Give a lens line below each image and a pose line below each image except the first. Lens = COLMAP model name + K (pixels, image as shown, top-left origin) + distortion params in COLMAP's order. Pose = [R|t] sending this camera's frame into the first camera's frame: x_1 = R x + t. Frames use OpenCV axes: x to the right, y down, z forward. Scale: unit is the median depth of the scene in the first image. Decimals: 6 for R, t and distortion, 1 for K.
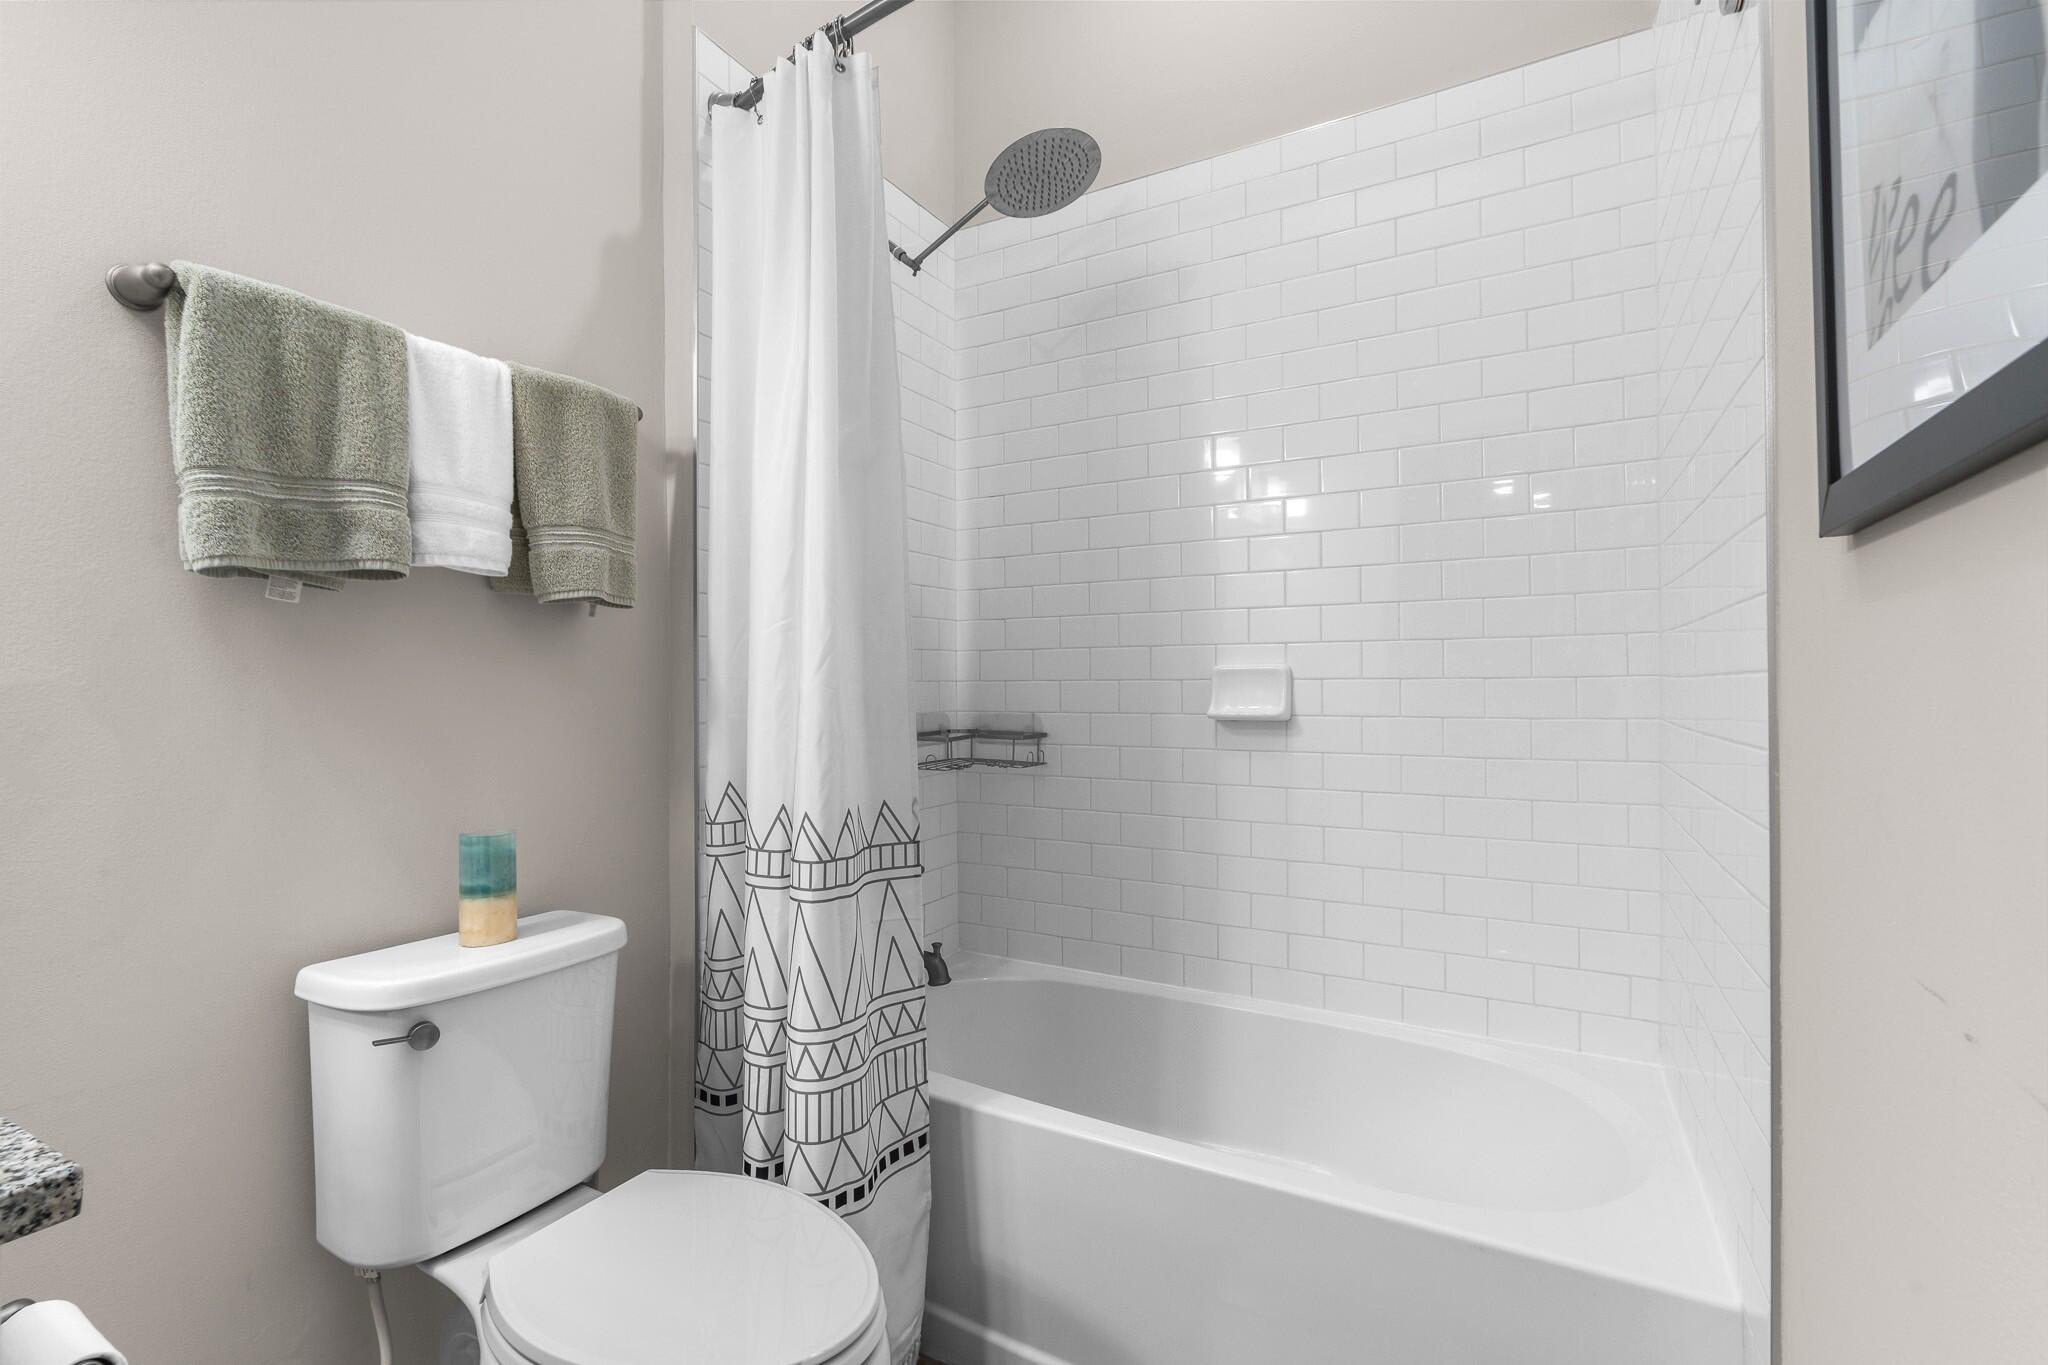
lens RADIAL K [[934.0, 0, 1019.3], [0, 934.0, 682.5], [0, 0, 1]] dist [-0.012201, 0.002776]
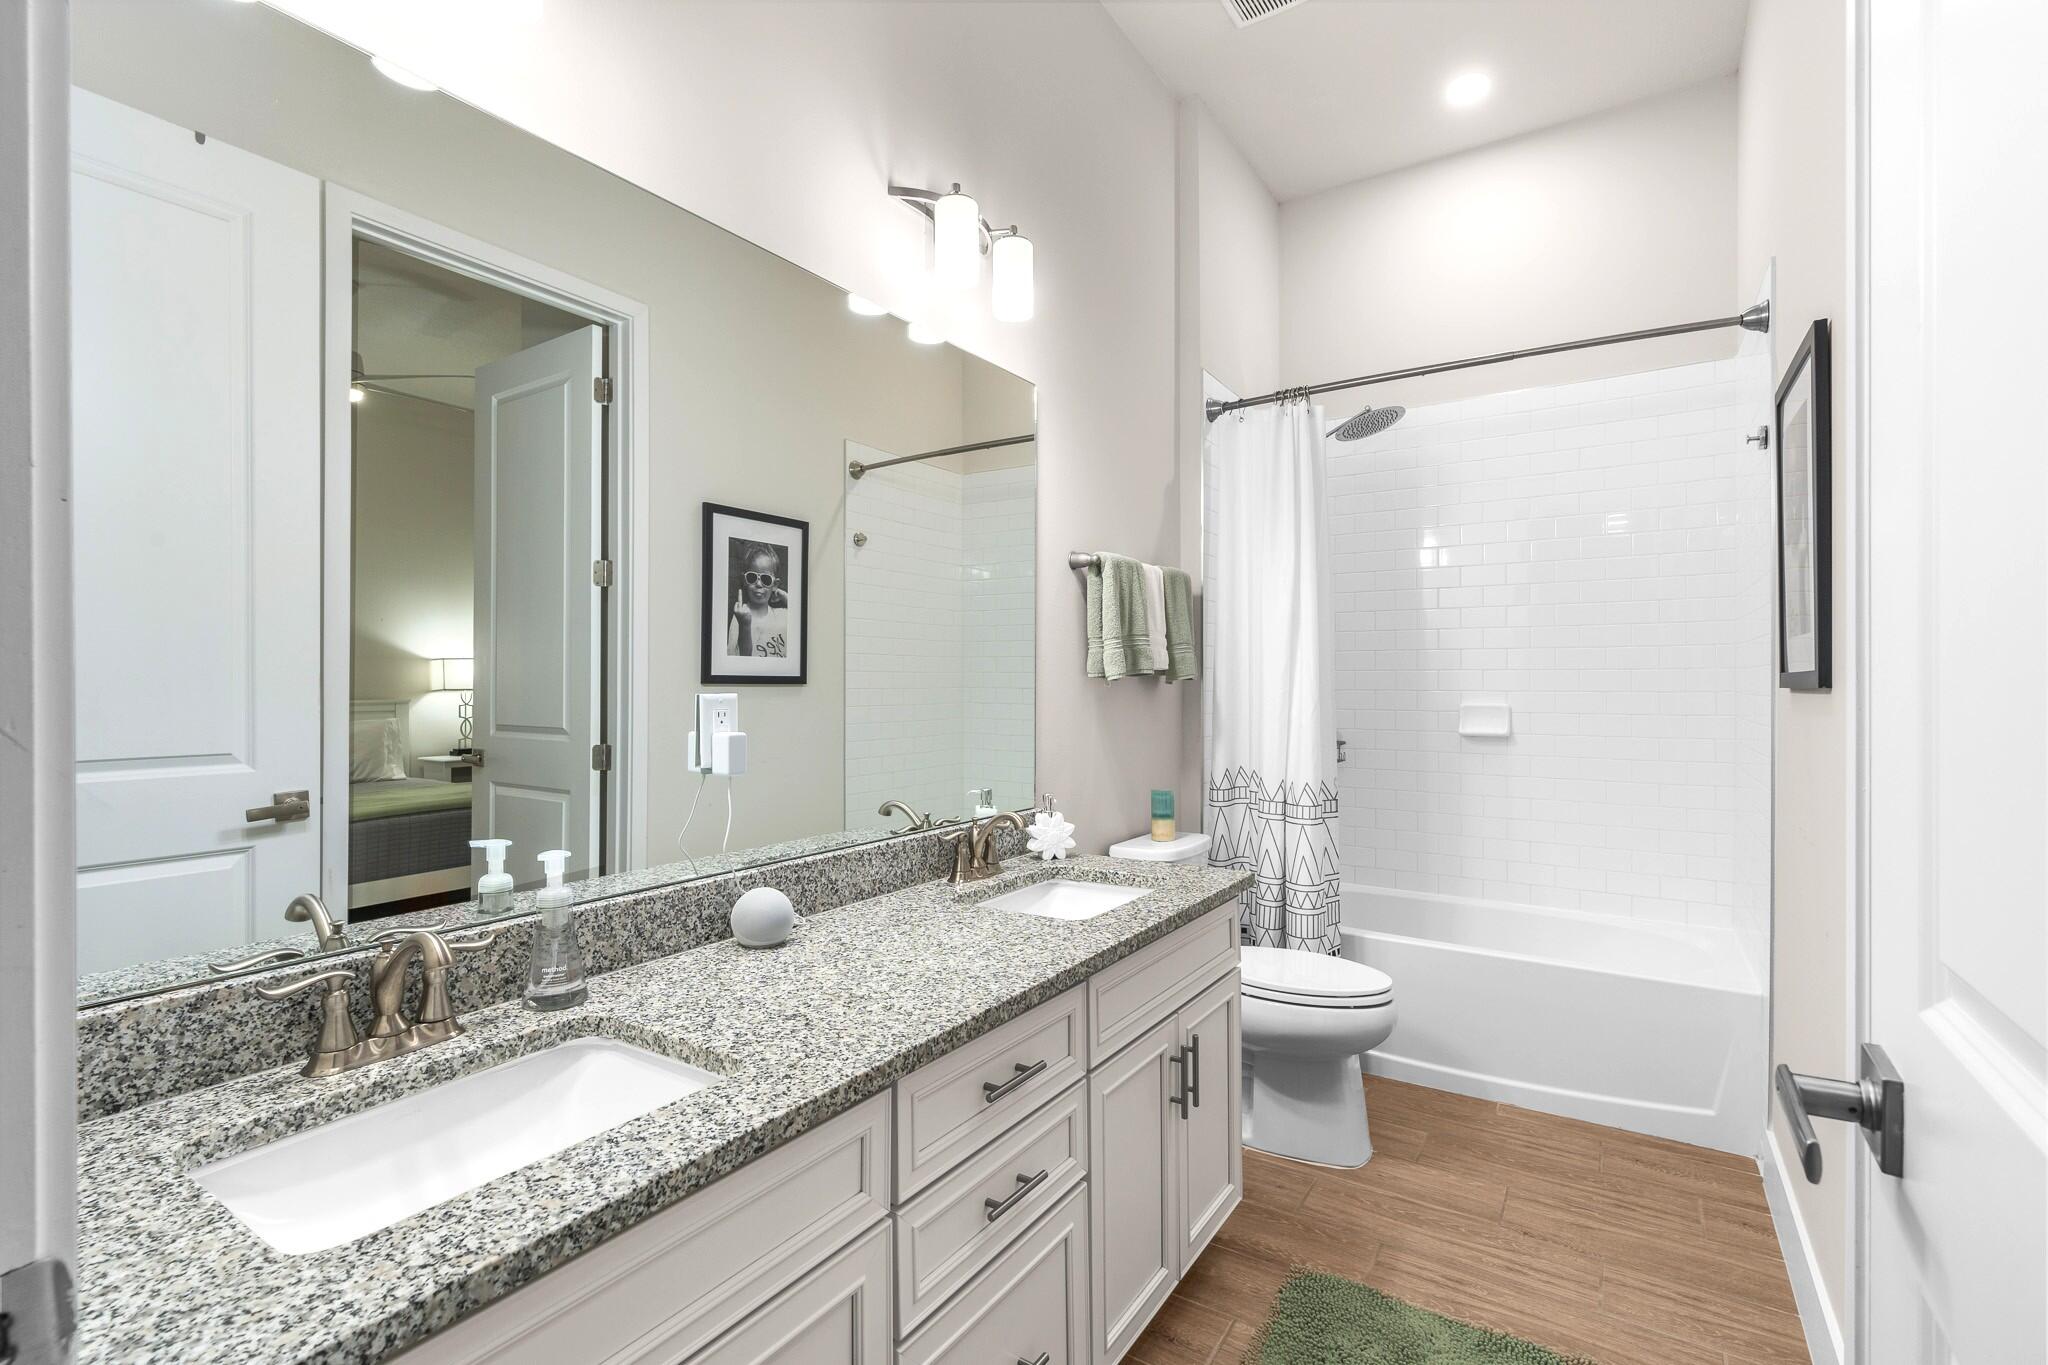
lens RADIAL K [[934.0, 0, 1022.0], [0, 934.0, 684.5], [0, 0, 1]] dist [-0.012201, 0.002776]
pose [[0.996999, 0.006766, -0.077112, -0.808274], [-0.006232, 0.999955, 0.007162, -0.105923], [0.077157, -0.006660, 0.996997, -1.308064]]
